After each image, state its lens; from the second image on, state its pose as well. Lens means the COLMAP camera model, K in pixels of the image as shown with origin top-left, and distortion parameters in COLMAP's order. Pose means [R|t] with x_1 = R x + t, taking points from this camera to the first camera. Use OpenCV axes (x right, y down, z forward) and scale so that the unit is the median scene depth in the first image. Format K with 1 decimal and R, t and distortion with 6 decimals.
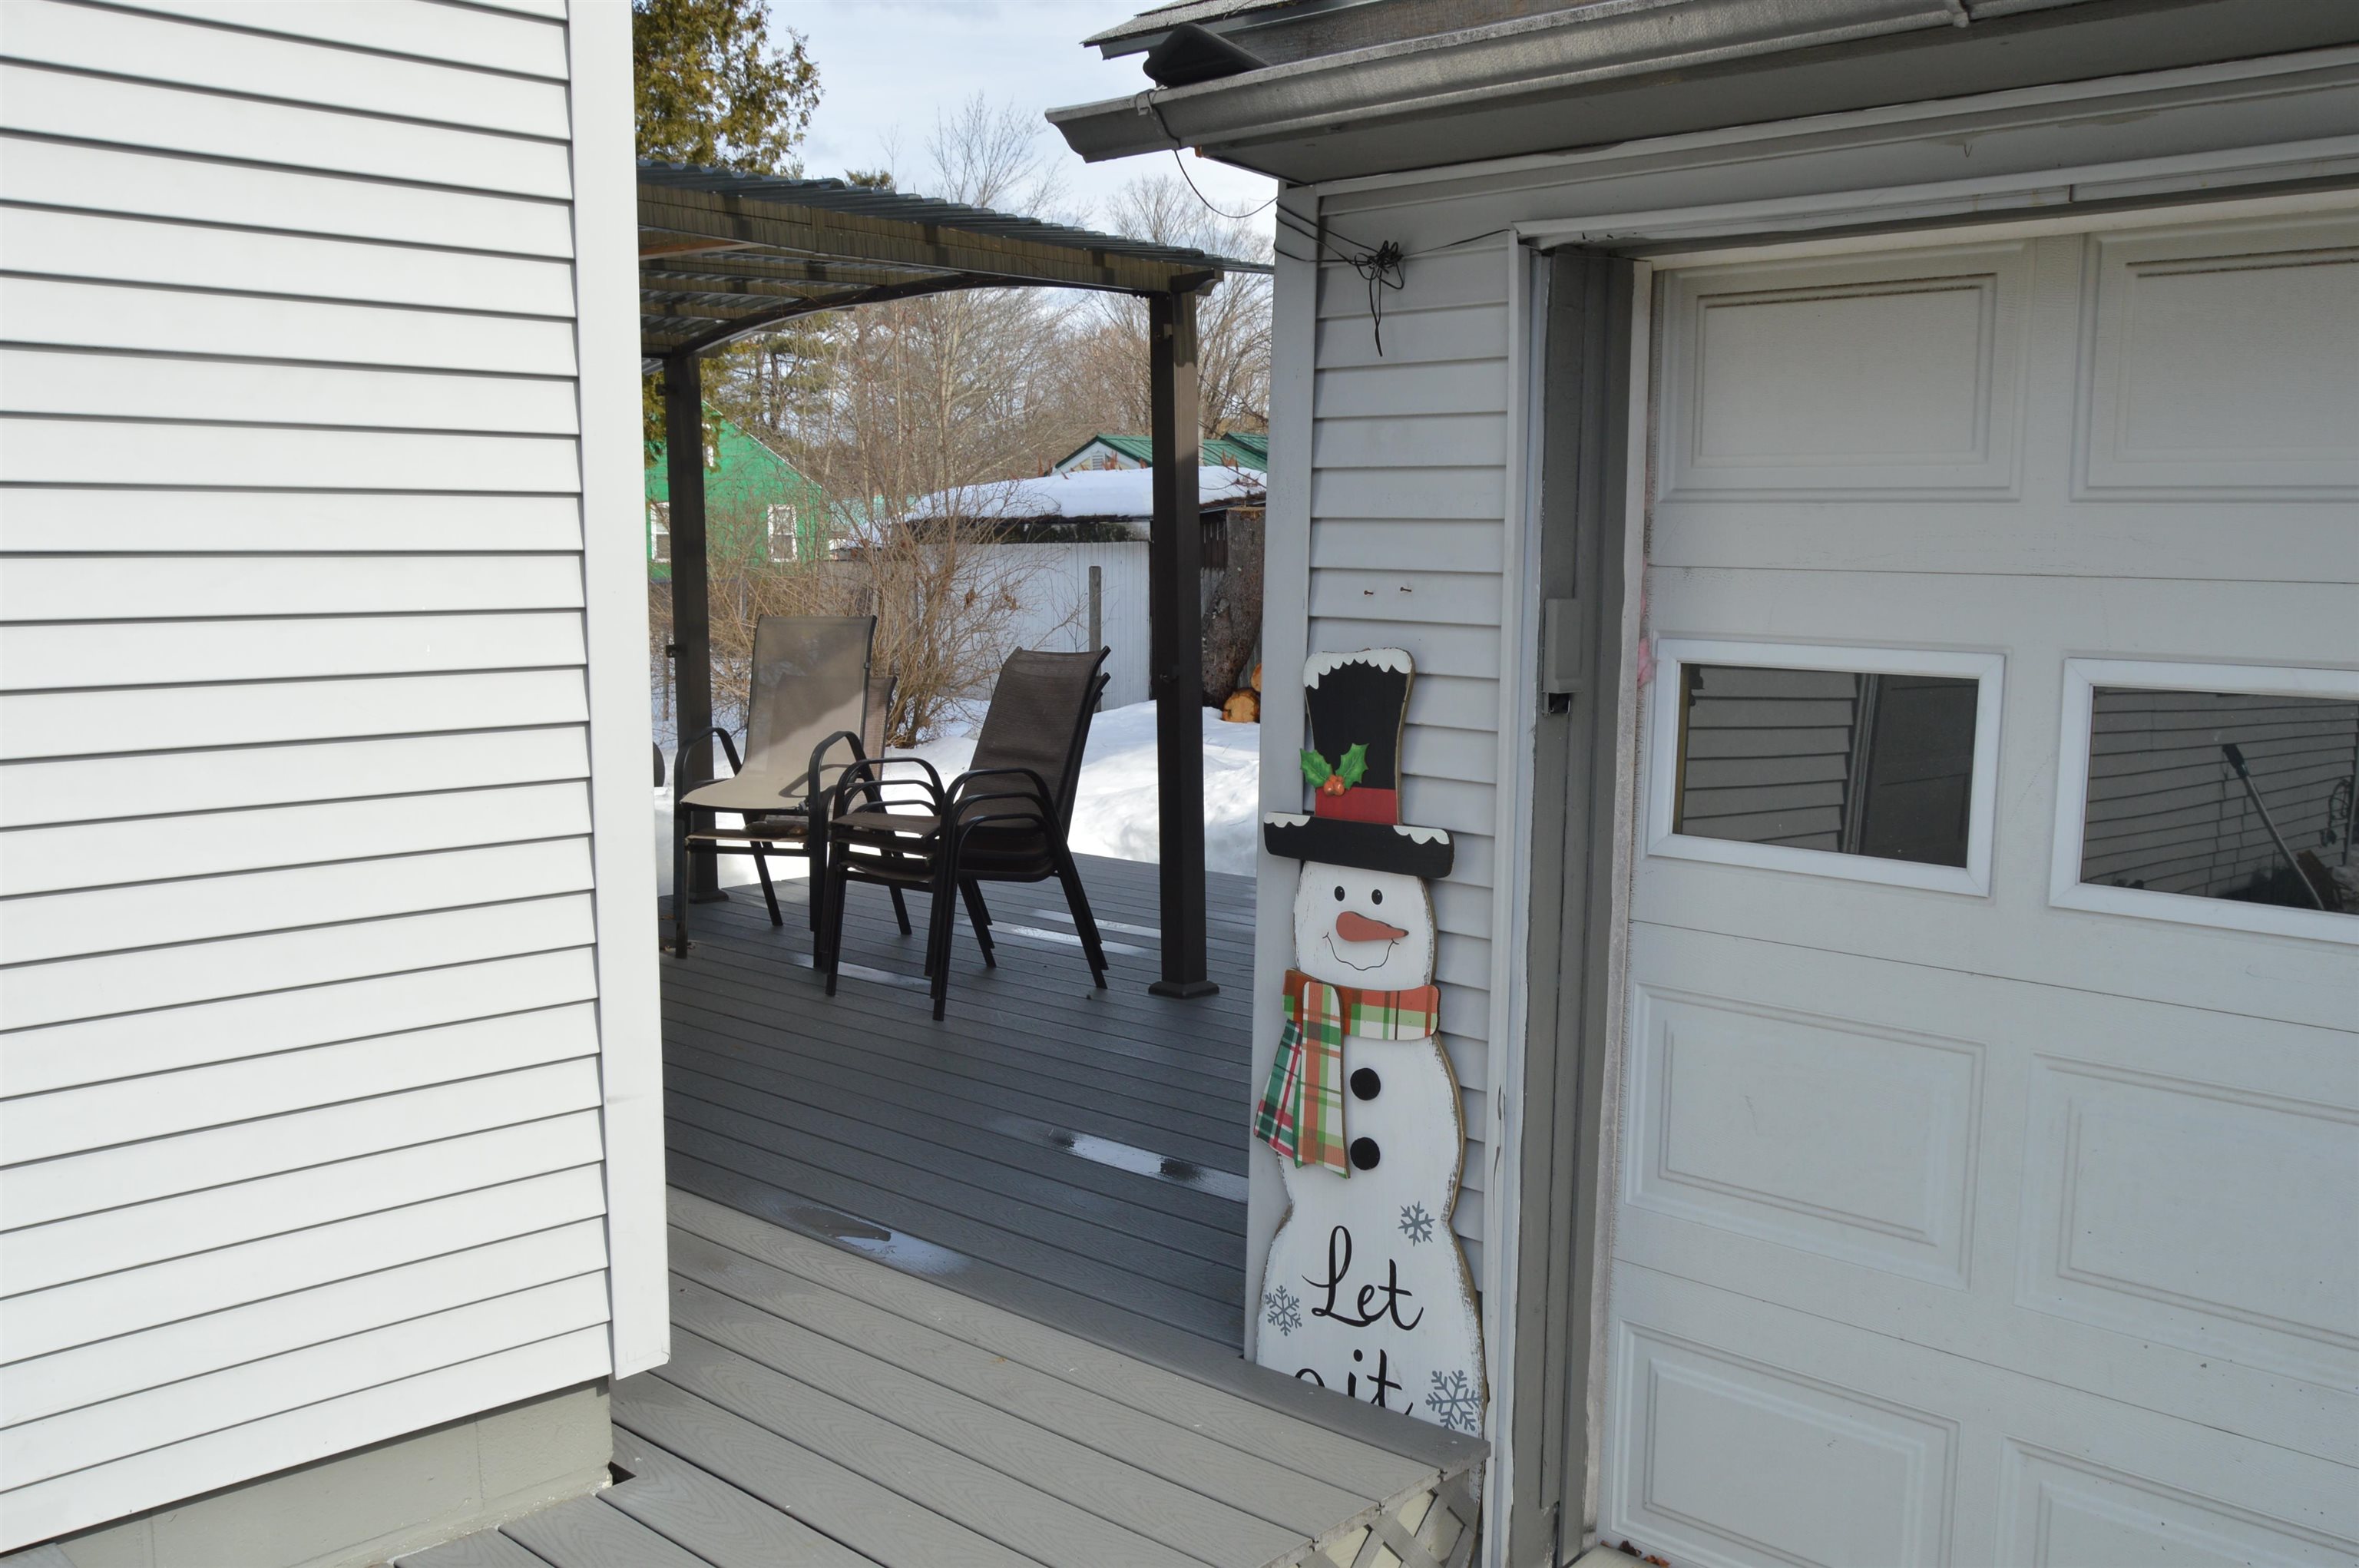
lens RADIAL K [[1981.3, 0, 1182.4], [0, 1981.3, 788.0], [0, 0, 1]] dist [-0.038863, 0.025296]
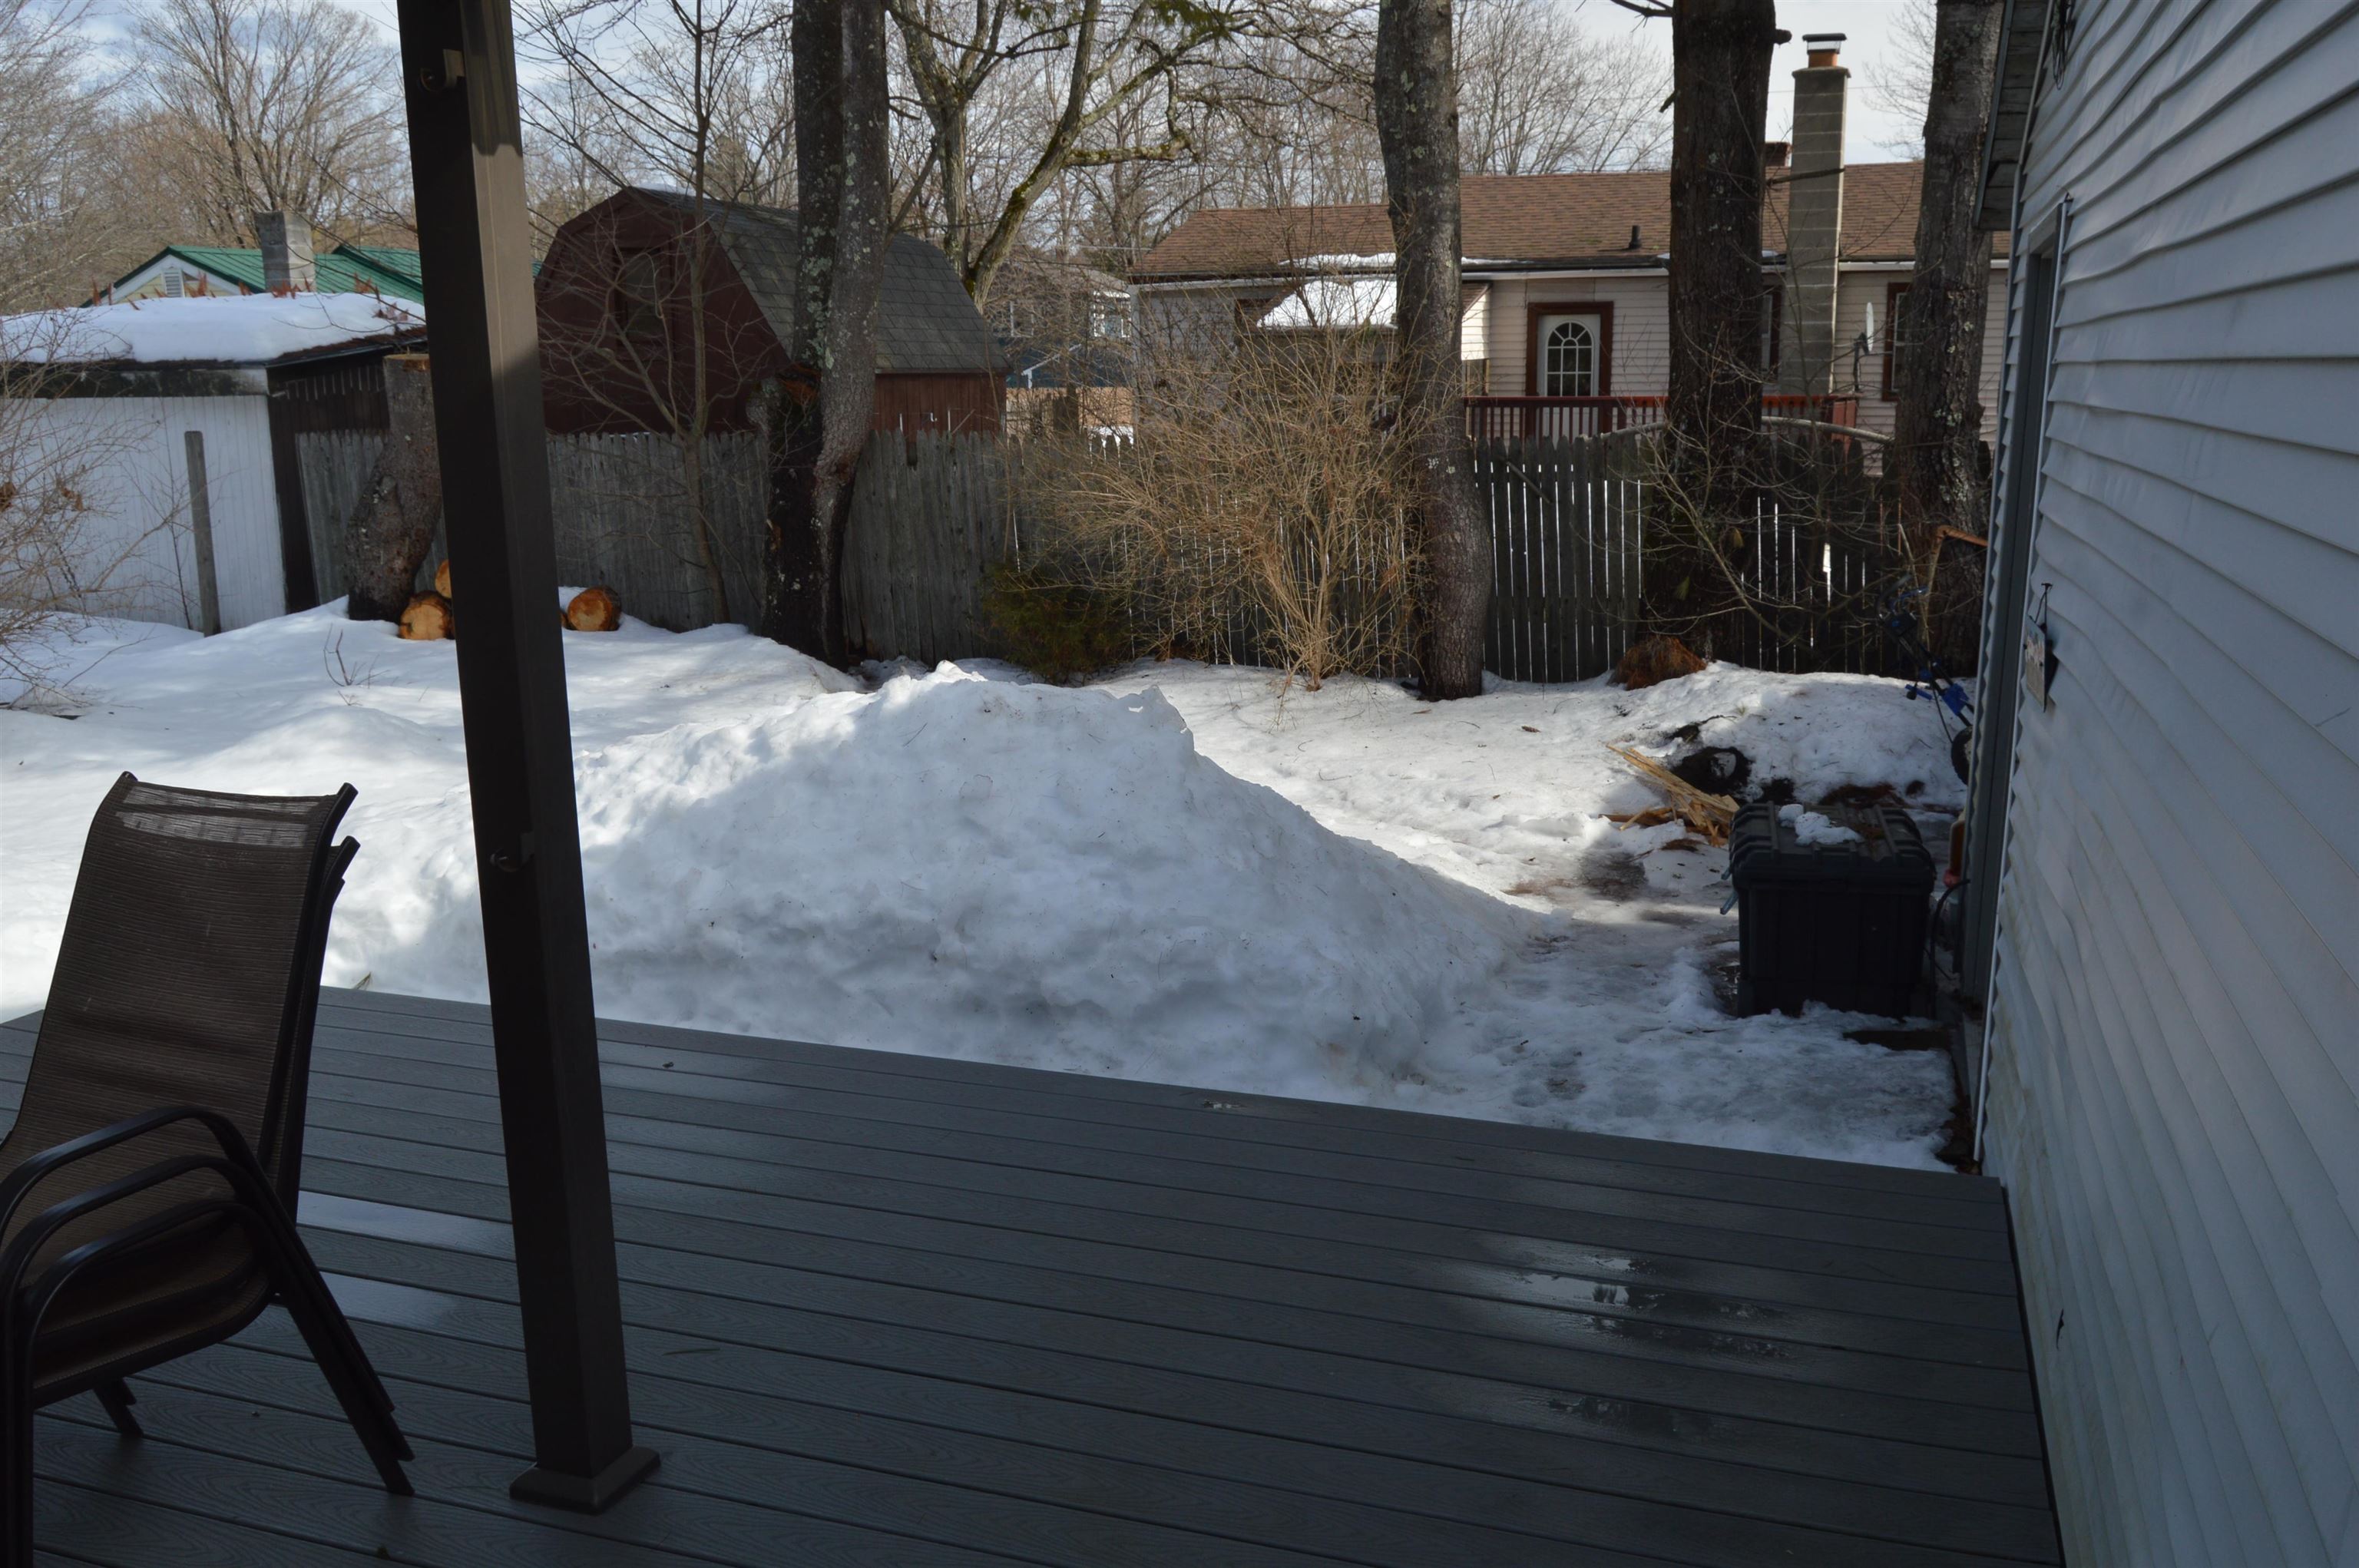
lens RADIAL K [[1981.3, 0, 1174.3], [0, 1981.3, 775.5], [0, 0, 1]] dist [-0.038863, 0.025296]
pose [[0.911907, -0.086956, 0.401079, -0.014746], [0.052625, 0.994003, 0.095856, -0.033799], [-0.407009, -0.066305, 0.911015, 0.163558]]
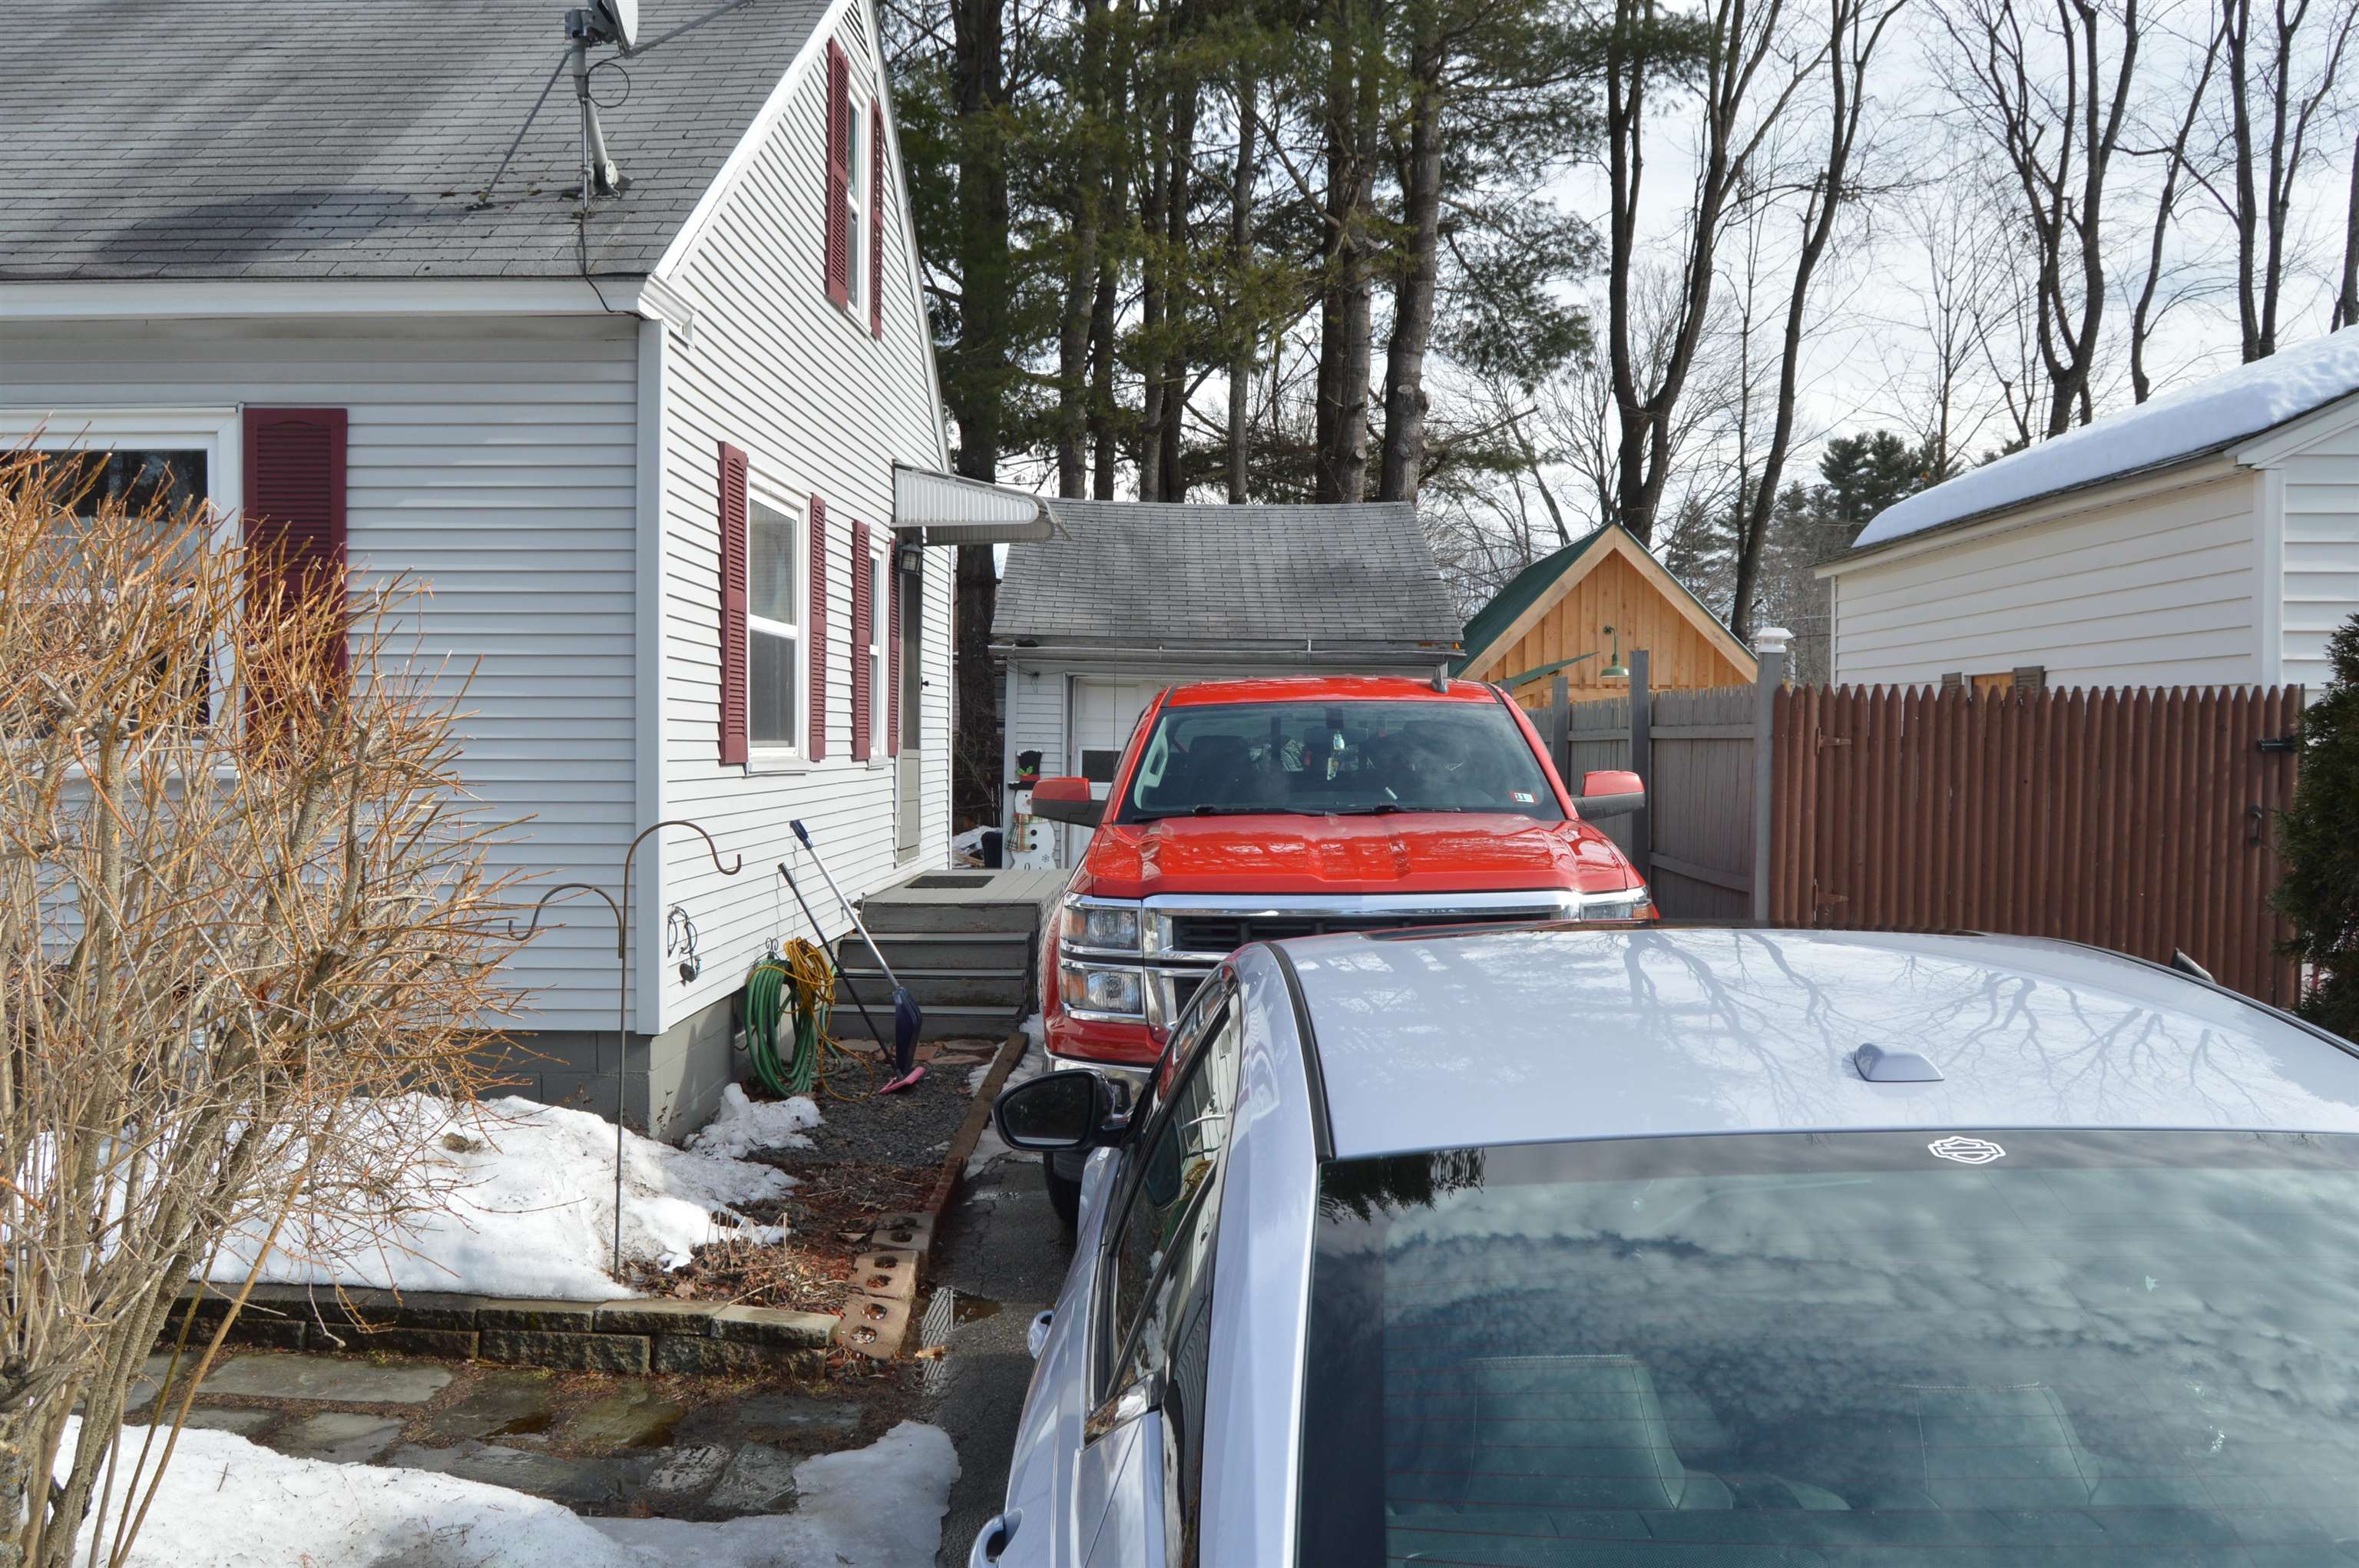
lens RADIAL K [[1981.3, 0, 1193.3], [0, 1981.3, 805.6], [0, 0, 1]] dist [-0.038863, 0.025296]
pose [[0.732847, -0.027640, 0.679832, -0.916952], [0.069528, 0.996986, -0.034414, 0.084564], [-0.676832, 0.072488, 0.732560, -0.902273]]
